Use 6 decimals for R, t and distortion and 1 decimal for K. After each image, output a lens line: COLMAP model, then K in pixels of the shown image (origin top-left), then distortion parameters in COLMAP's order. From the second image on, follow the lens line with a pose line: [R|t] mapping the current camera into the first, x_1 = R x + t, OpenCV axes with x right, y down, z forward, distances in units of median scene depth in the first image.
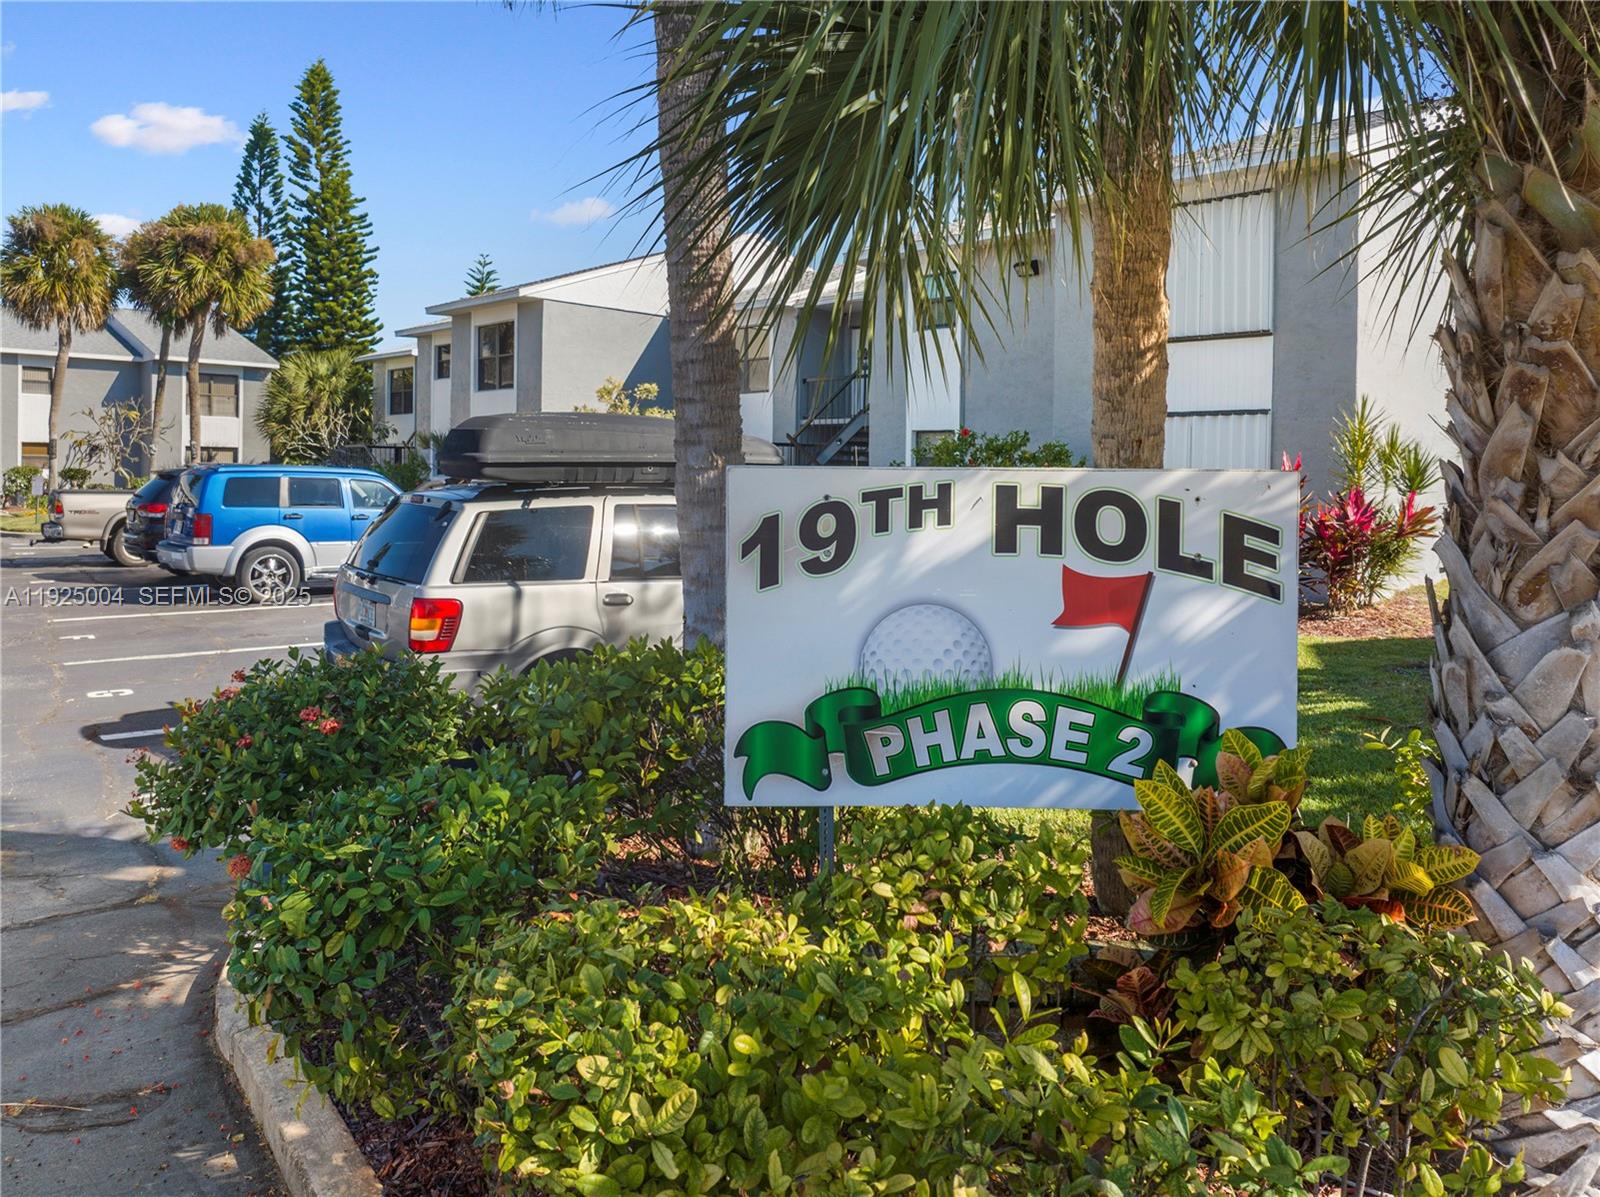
lens RADIAL K [[1100.7, 0, 800.0], [0, 1100.7, 598.5], [0, 0, 1]] dist [-0.039939, -0.007812]
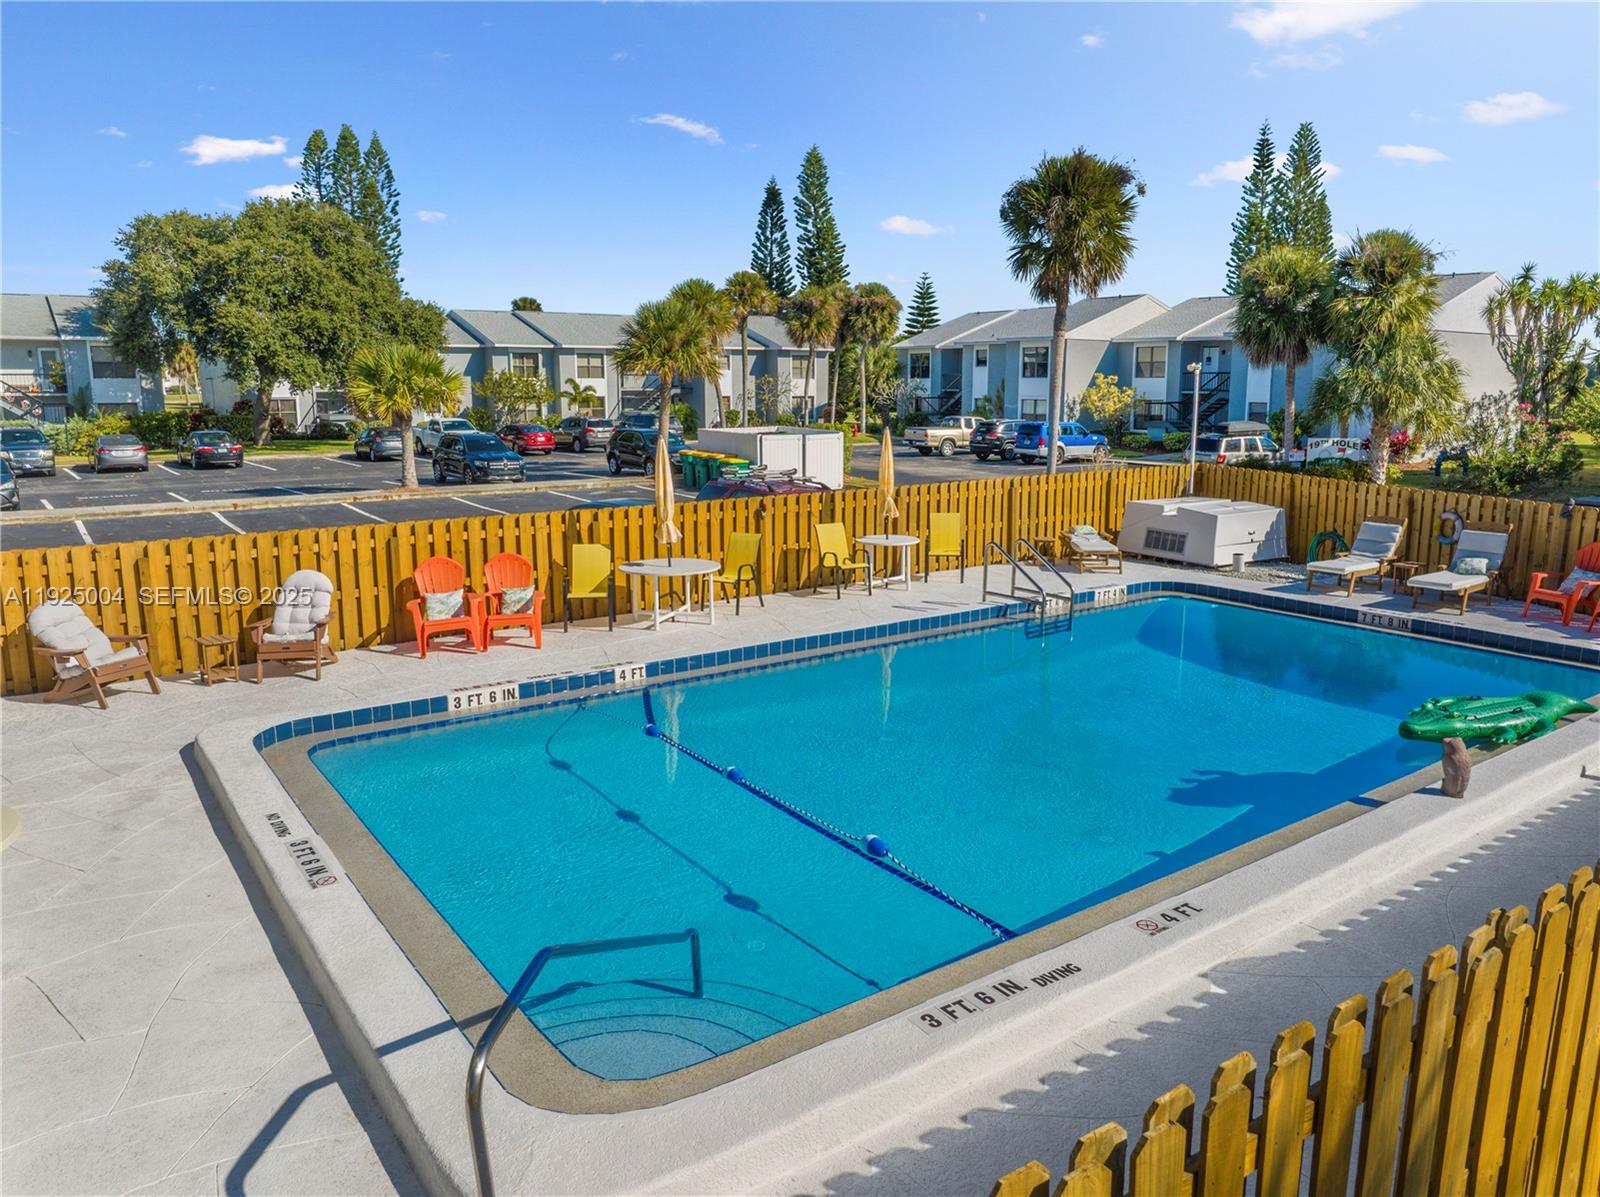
lens RADIAL K [[1100.7, 0, 800.0], [0, 1100.7, 598.5], [0, 0, 1]] dist [-0.039939, -0.007812]
pose [[0.988142, 0.018856, -0.152378, -0.328702], [-0.006736, 0.996798, 0.079671, 0.062773], [0.153393, -0.077700, 0.985106, -1.035585]]
